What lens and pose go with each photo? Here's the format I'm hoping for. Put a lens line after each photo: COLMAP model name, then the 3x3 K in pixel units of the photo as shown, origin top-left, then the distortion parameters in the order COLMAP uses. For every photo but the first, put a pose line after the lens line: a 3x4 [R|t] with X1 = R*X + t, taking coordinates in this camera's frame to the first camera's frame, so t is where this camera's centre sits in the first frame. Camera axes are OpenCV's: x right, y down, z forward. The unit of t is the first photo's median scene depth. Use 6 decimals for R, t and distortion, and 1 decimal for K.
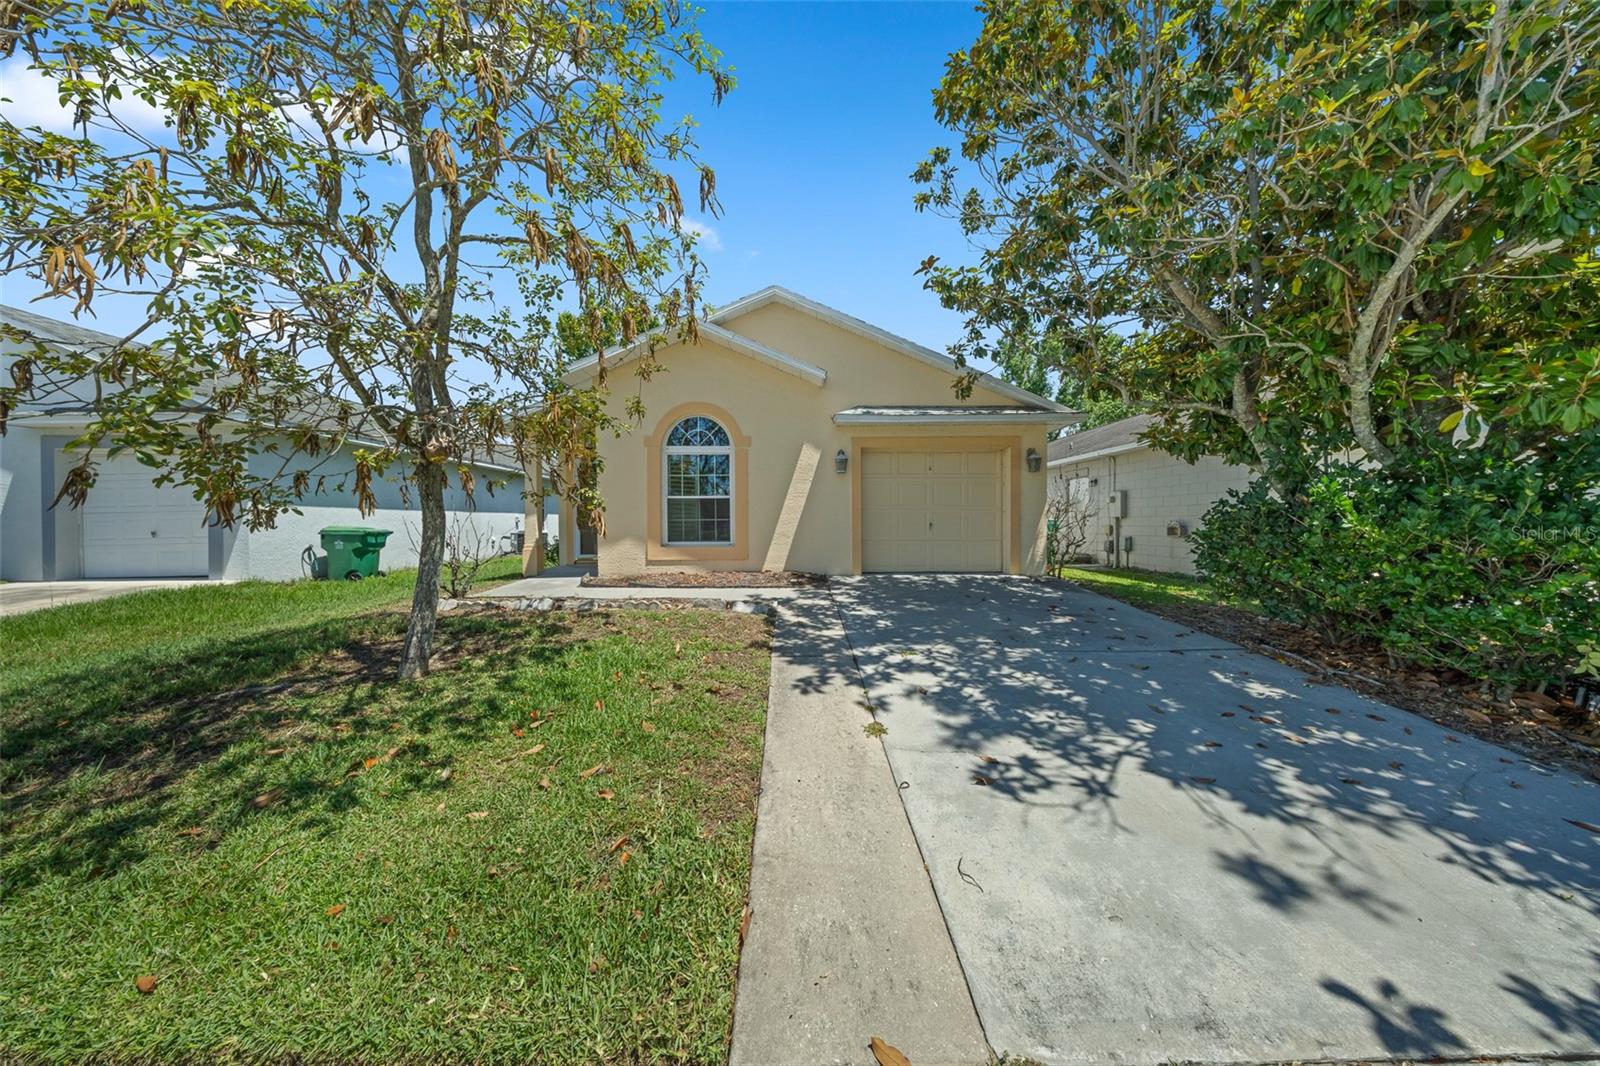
lens RADIAL K [[481.4, 0, 809.0], [0, 481.4, 526.5], [0, 0, 1]] dist [-0.000163, -0.000038]
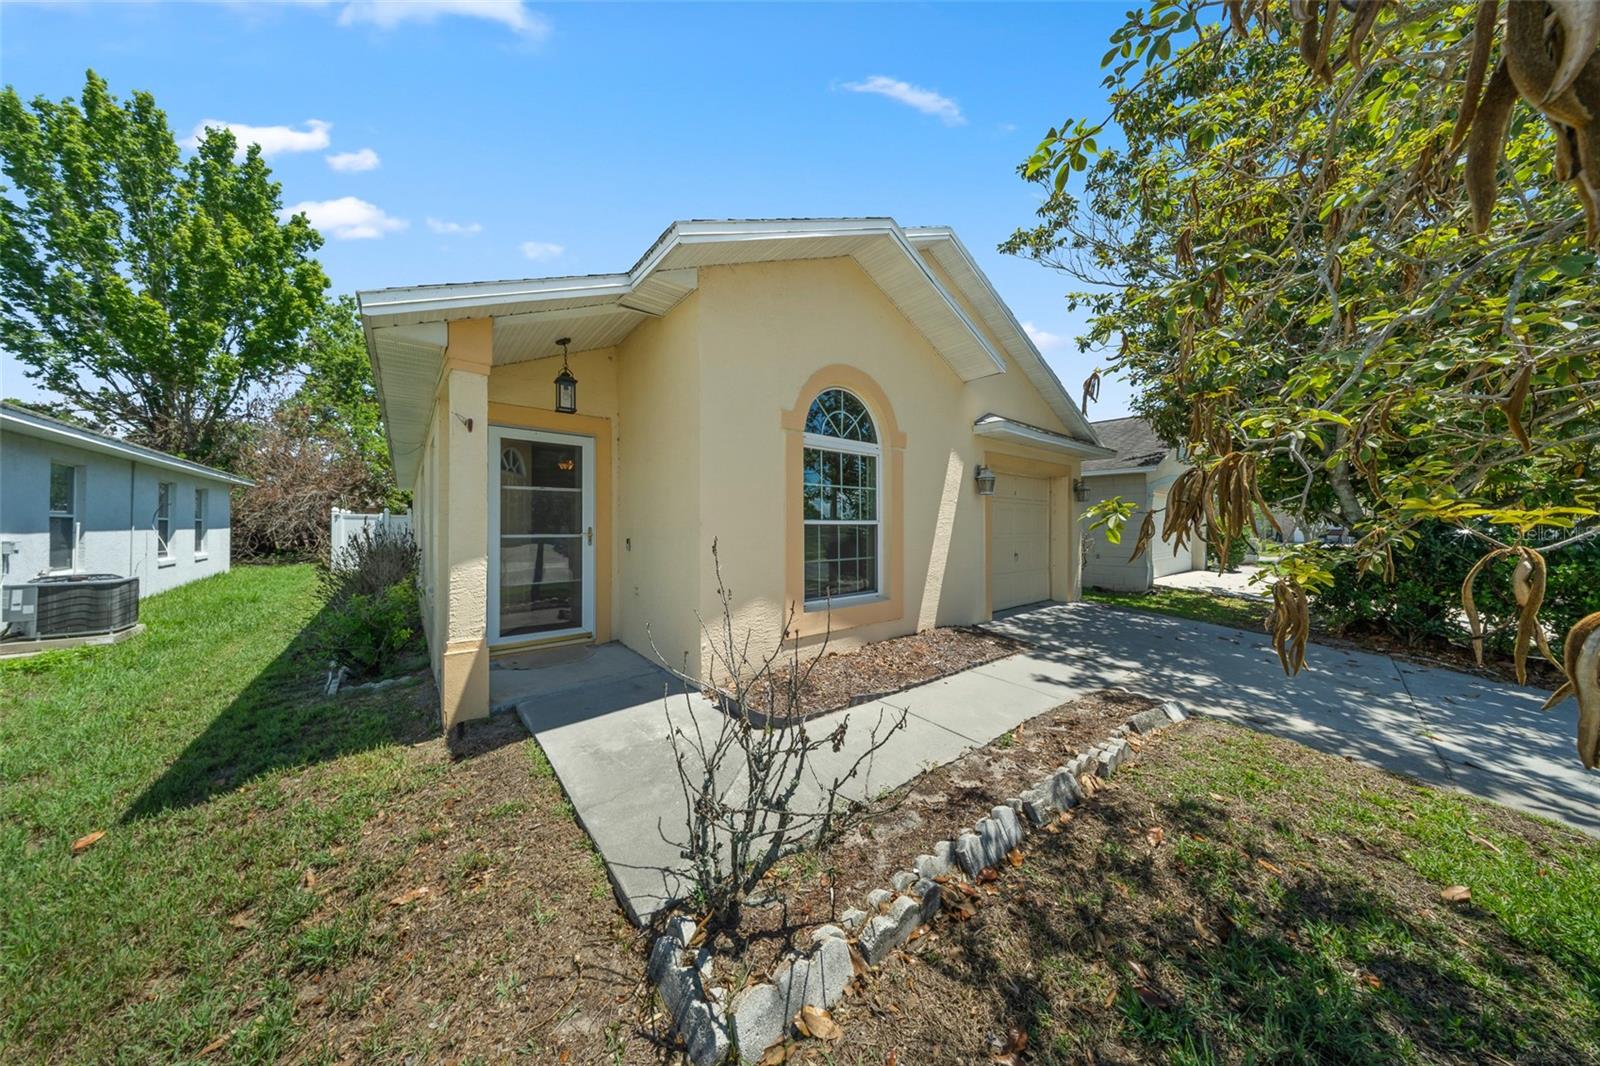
lens RADIAL K [[481.4, 0, 809.0], [0, 481.4, 526.5], [0, 0, 1]] dist [-0.000163, -0.000038]
pose [[0.799205, 0.000554, 0.601058, -0.624609], [0.007243, 0.999918, -0.010552, -0.050850], [-0.601014, 0.012786, 0.799136, 0.543286]]
